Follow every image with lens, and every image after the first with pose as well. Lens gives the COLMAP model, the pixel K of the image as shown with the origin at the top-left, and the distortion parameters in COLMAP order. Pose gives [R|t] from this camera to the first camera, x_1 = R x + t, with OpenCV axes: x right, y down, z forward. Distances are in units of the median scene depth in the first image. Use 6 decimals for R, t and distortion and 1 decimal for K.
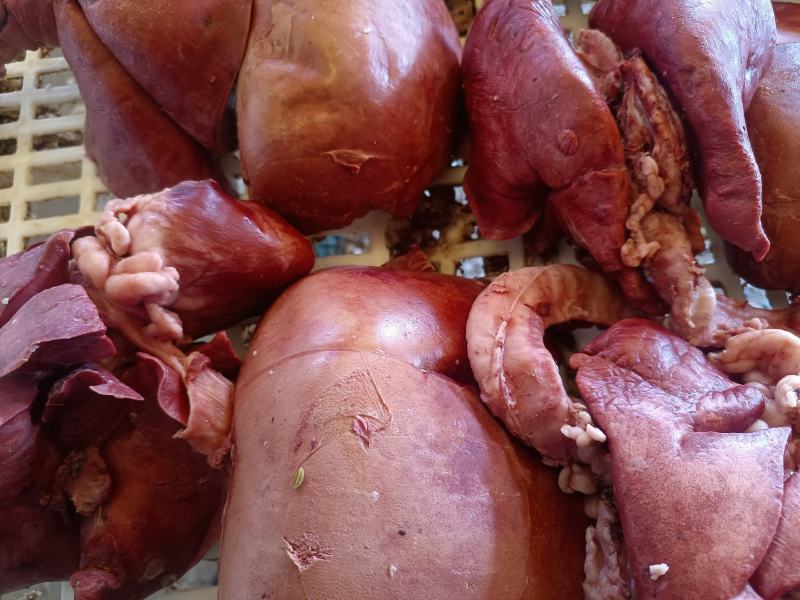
lens RADIAL K [[559.8, 0, 400.0], [0, 559.8, 300.0], [0, 0, 1]] dist [-0.004147, 0.001368]
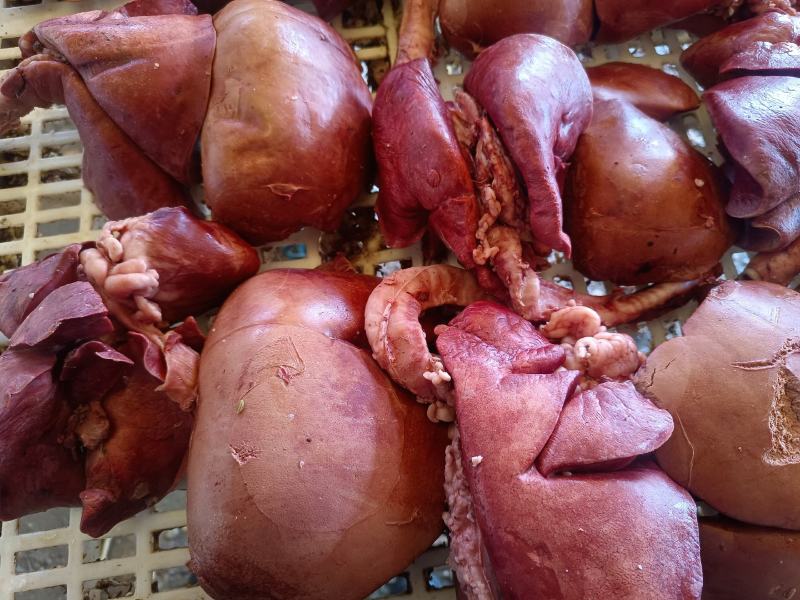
lens RADIAL K [[565.1, 0, 400.0], [0, 565.1, 300.0], [0, 0, 1]] dist [0.035429, -0.037867]
pose [[0.999588, -0.016560, 0.023425, 0.174077], [0.017160, 0.999524, -0.025641, 0.064471], [-0.022989, 0.026033, 0.999397, -0.431708]]
